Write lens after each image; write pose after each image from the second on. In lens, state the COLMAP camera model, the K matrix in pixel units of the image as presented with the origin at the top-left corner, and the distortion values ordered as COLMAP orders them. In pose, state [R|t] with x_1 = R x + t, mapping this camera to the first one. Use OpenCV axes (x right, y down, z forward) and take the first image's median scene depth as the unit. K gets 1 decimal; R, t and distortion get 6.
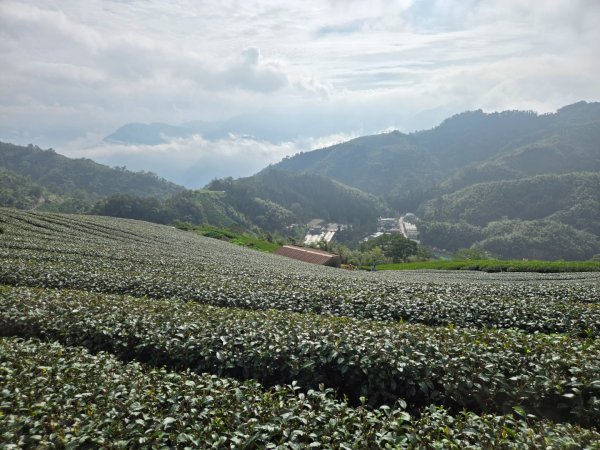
lens RADIAL K [[396.9, 0, 299.4], [0, 396.9, 229.2], [0, 0, 1]] dist [0.080904, -0.074147]
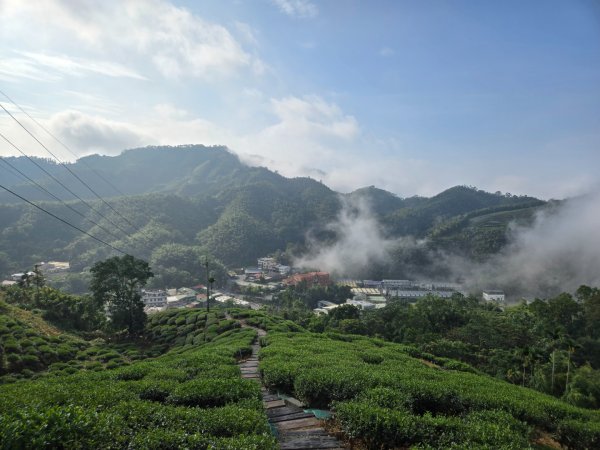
lens RADIAL K [[396.9, 0, 297.8], [0, 396.9, 231.9], [0, 0, 1]] dist [0.080904, -0.074147]
pose [[0.631244, -0.021679, 0.775281, 0.290431], [0.146763, 0.984888, -0.091956, 0.104724], [-0.761572, 0.171829, 0.624886, -0.085170]]
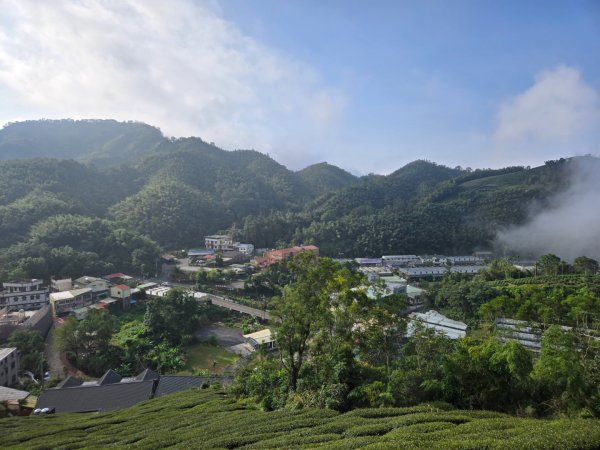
lens RADIAL K [[396.9, 0, 300.5], [0, 396.9, 222.7], [0, 0, 1]] dist [0.080904, -0.074147]
pose [[0.467445, -0.016874, 0.883861, 0.409551], [0.193146, 0.977612, -0.083485, 0.123269], [-0.862664, 0.209738, 0.460239, 0.082915]]
